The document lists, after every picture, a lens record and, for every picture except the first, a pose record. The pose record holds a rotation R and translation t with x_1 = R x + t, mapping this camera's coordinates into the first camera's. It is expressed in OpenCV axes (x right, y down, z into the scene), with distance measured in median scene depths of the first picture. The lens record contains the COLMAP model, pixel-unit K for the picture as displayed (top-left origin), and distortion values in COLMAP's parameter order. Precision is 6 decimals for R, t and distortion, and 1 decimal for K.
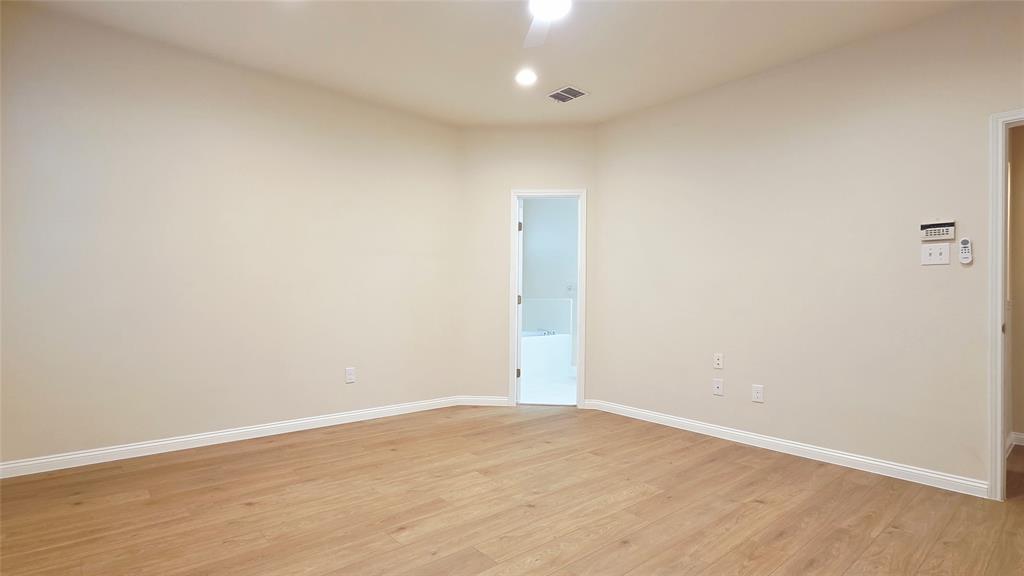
lens RADIAL K [[498.0, 0, 504.7], [0, 498.0, 282.3], [0, 0, 1]] dist [0.008402, -0.002833]
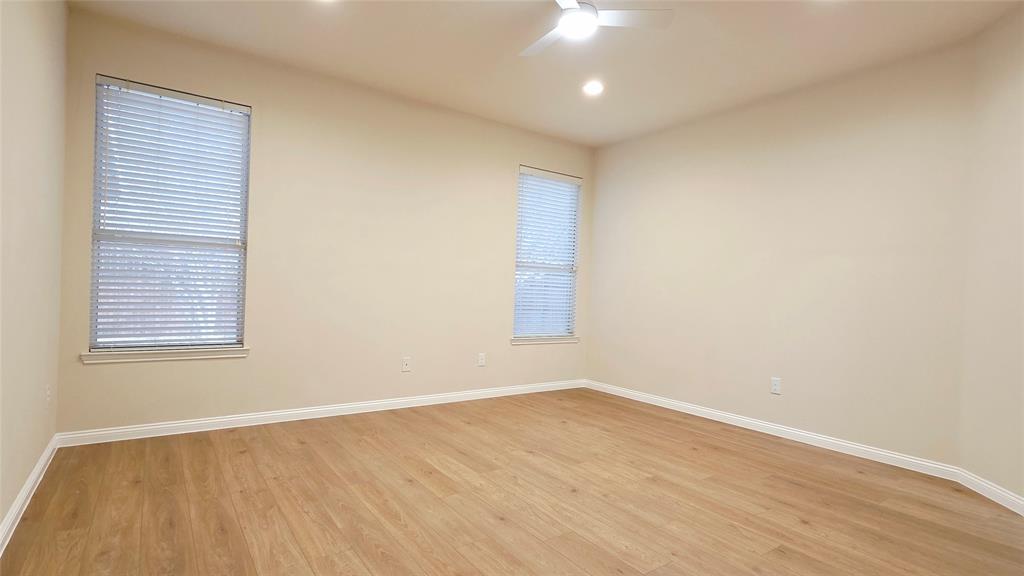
lens RADIAL K [[498.0, 0, 503.4], [0, 498.0, 290.0], [0, 0, 1]] dist [0.008402, -0.002833]
pose [[-0.096255, -0.013352, -0.995267, 1.071032], [-0.003256, 0.999909, -0.013099, 0.026238], [0.995351, 0.001980, -0.096290, 0.887050]]
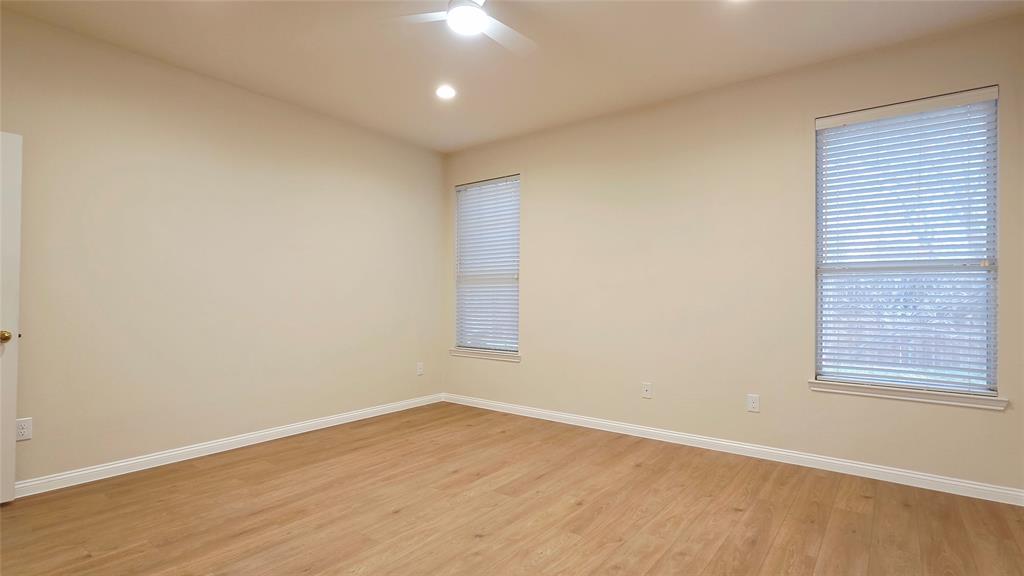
lens RADIAL K [[498.0, 0, 506.3], [0, 498.0, 287.2], [0, 0, 1]] dist [0.008402, -0.002833]
pose [[-0.979008, -0.022231, -0.202608, 0.190067], [-0.010162, 0.998122, -0.060416, 0.033555], [0.203570, -0.057089, -0.977395, 1.826790]]
